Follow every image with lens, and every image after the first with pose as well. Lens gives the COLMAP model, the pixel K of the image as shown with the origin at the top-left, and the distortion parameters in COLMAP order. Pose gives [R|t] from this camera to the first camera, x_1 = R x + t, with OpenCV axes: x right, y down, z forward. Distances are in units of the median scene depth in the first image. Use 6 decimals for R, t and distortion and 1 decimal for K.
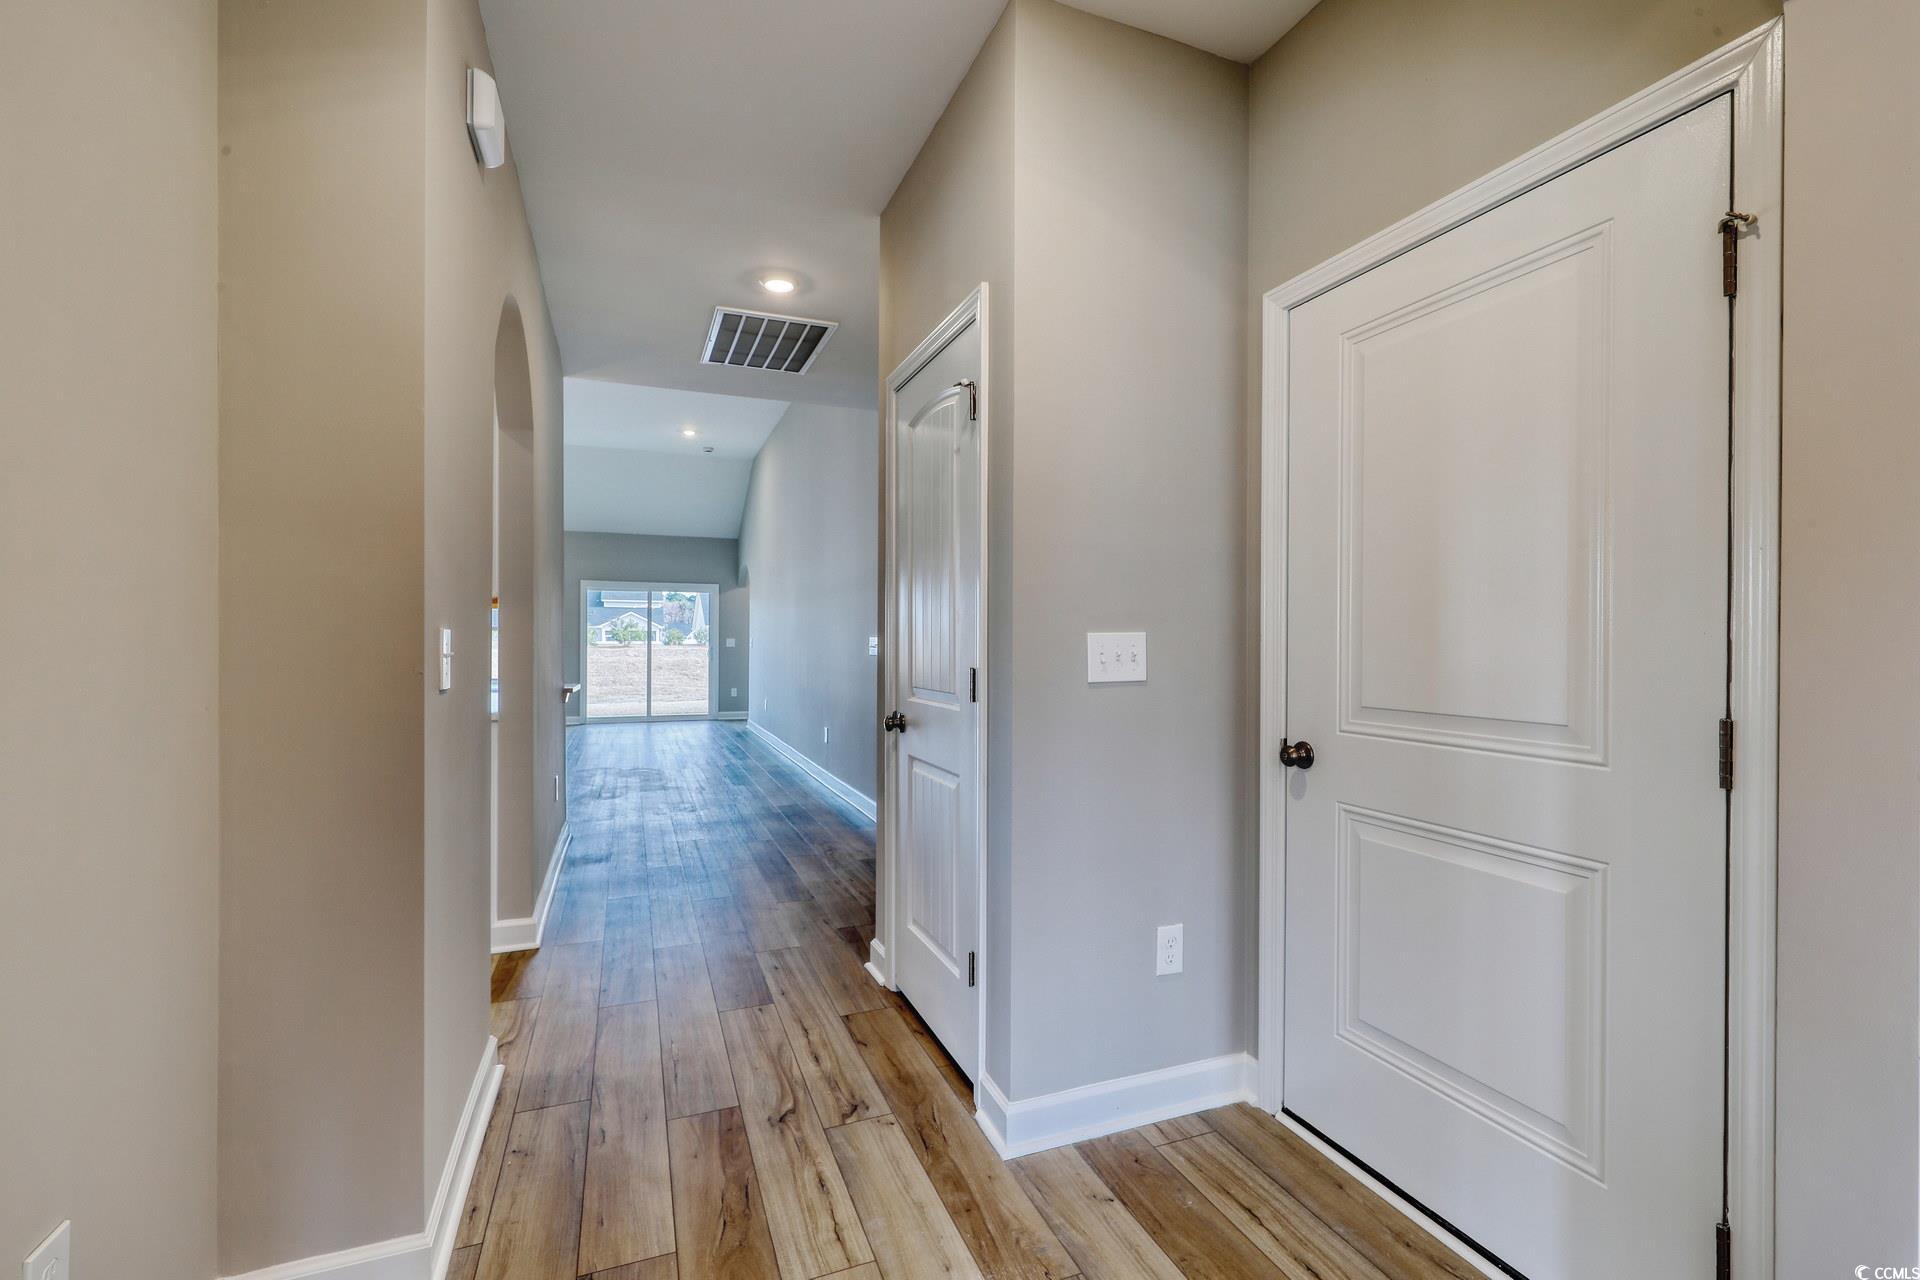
lens RADIAL K [[863.0, 0, 972.4], [0, 863.0, 628.4], [0, 0, 1]] dist [0.009319, 0.000206]
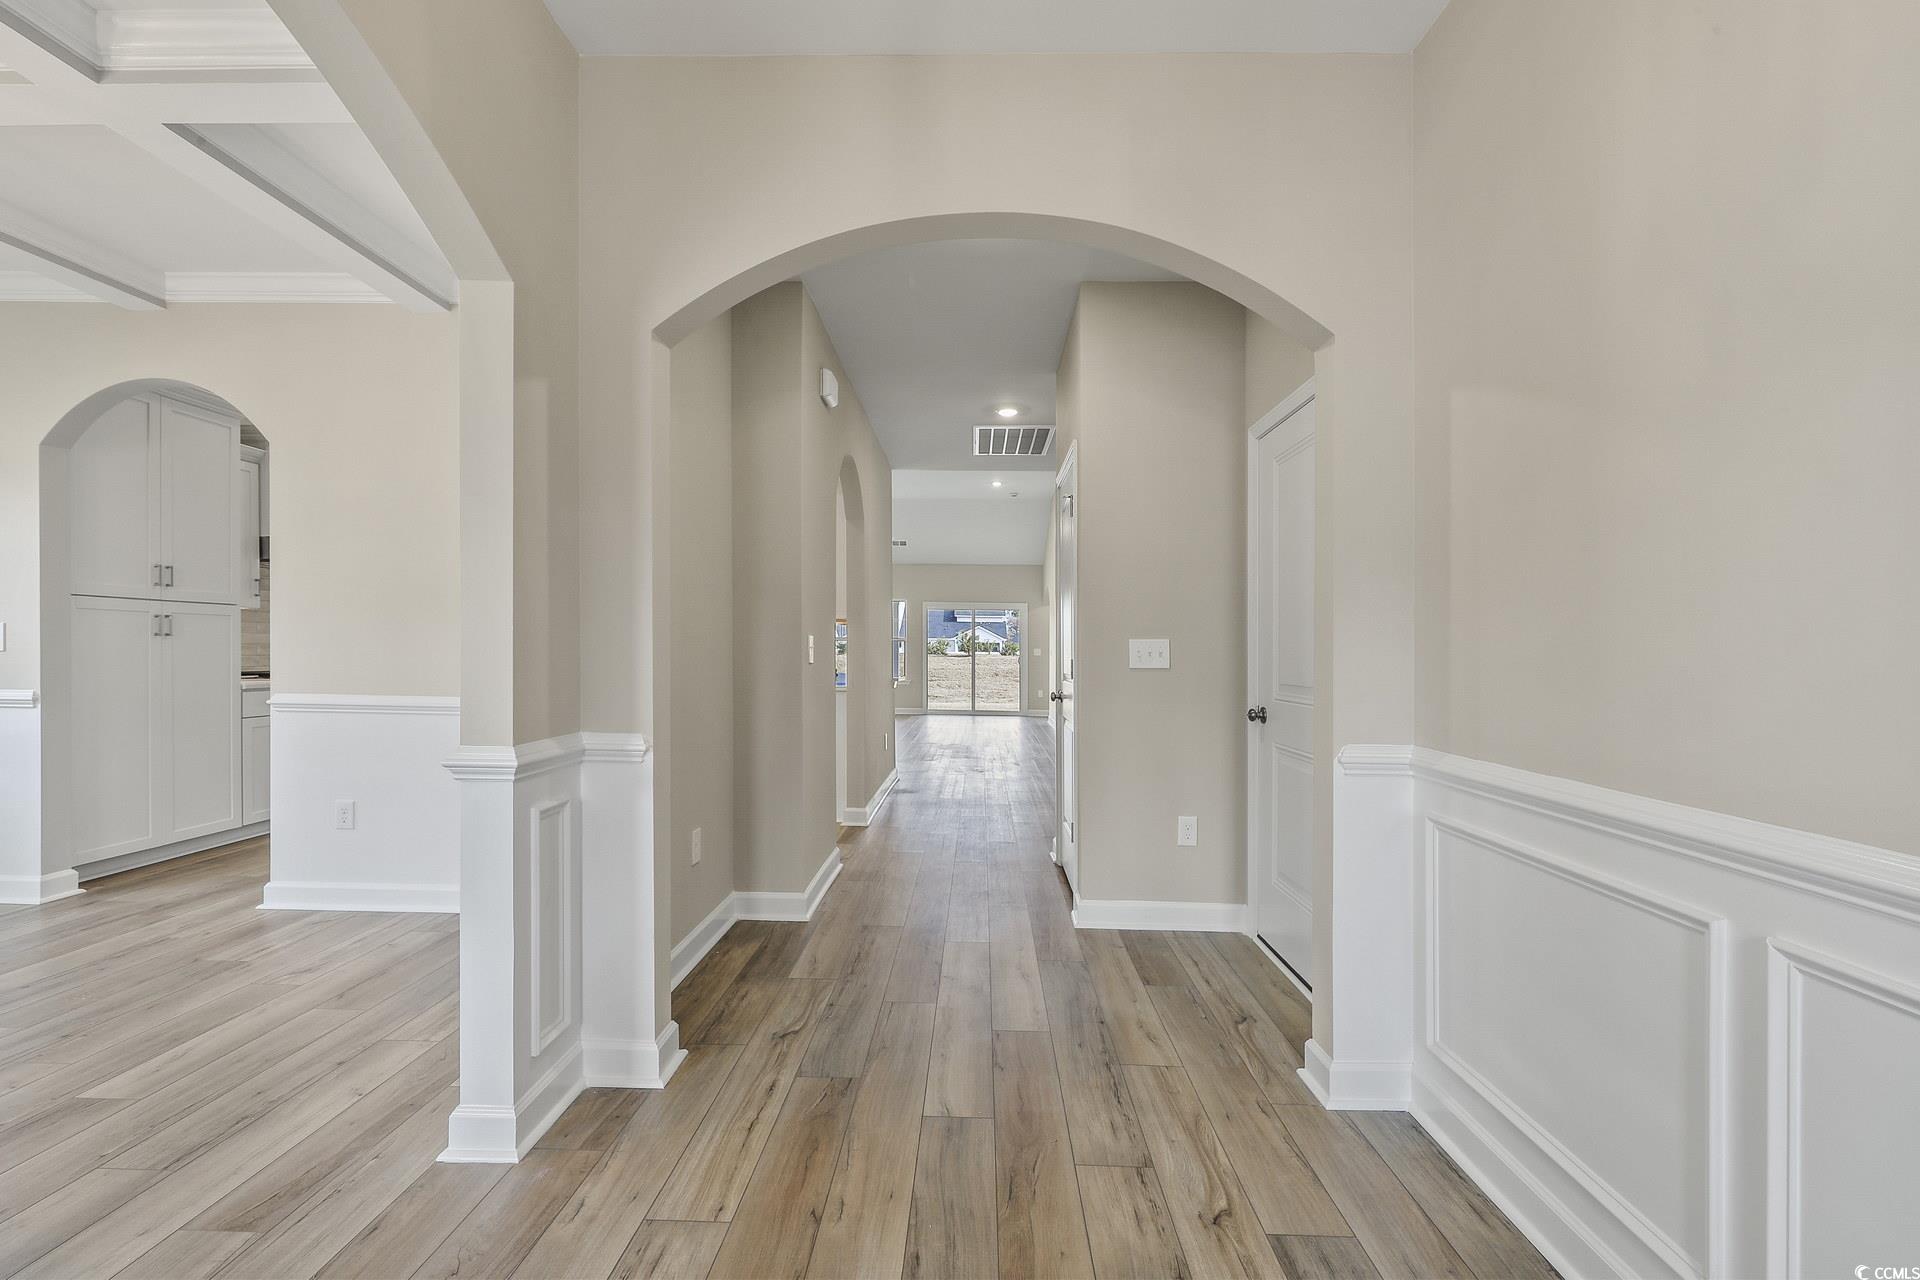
lens RADIAL K [[804.7, 0, 961.9], [0, 804.7, 662.7], [0, 0, 1]] dist [0.000178, 0.000366]
pose [[0.924084, 0.015941, -0.381857, 0.423101], [-0.005684, 0.999592, 0.027975, 0.008331], [0.382147, -0.023681, 0.923798, -0.596552]]
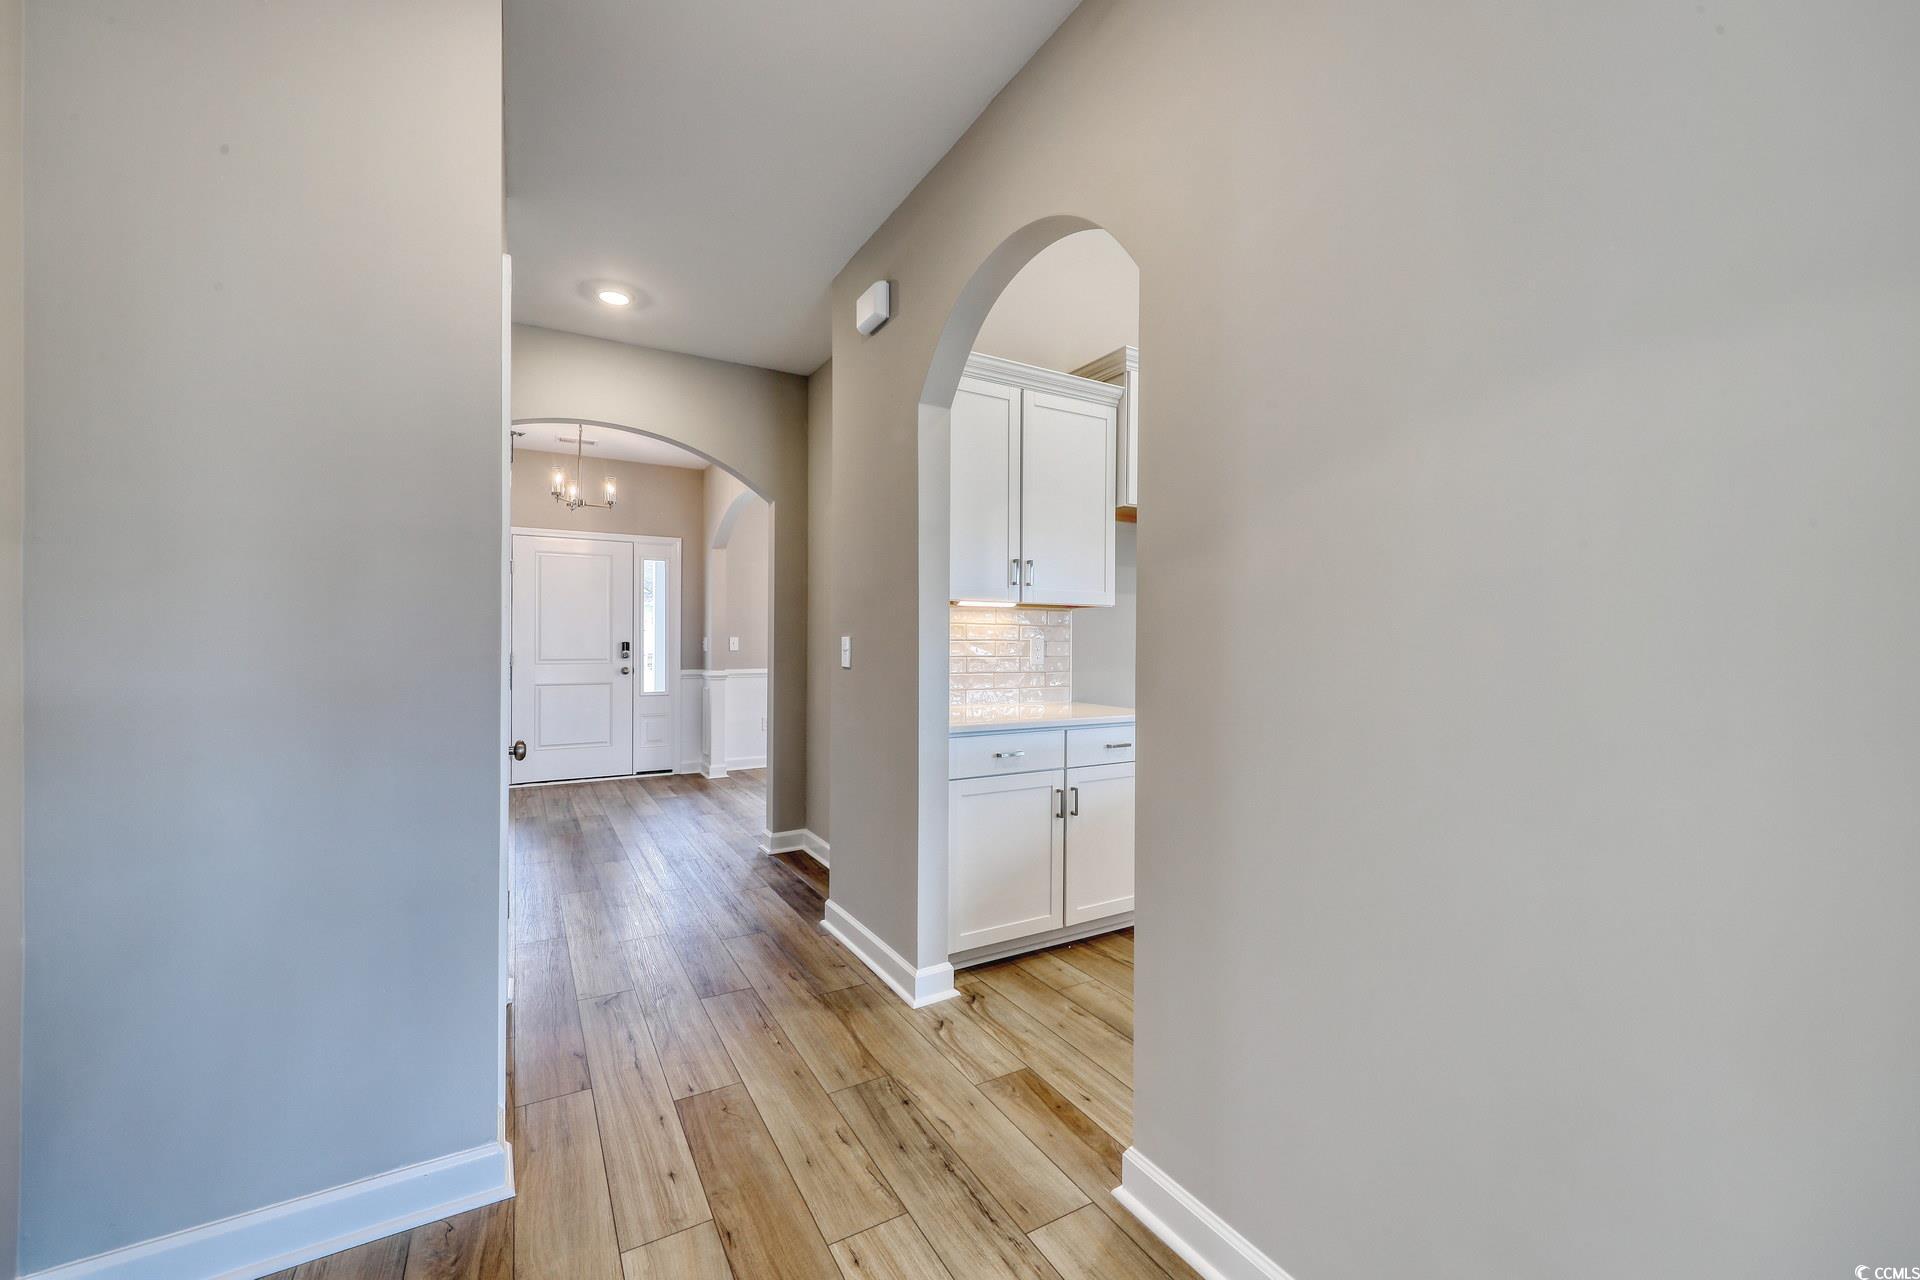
lens RADIAL K [[753.6, 0, 969.7], [0, 753.6, 646.7], [0, 0, 1]] dist [-0.002376, 0.000076]
pose [[-0.987880, -0.005014, -0.155141, -0.375615], [-0.003980, 0.999968, -0.006976, 0.020318], [0.155171, -0.006274, -0.987868, 1.670535]]
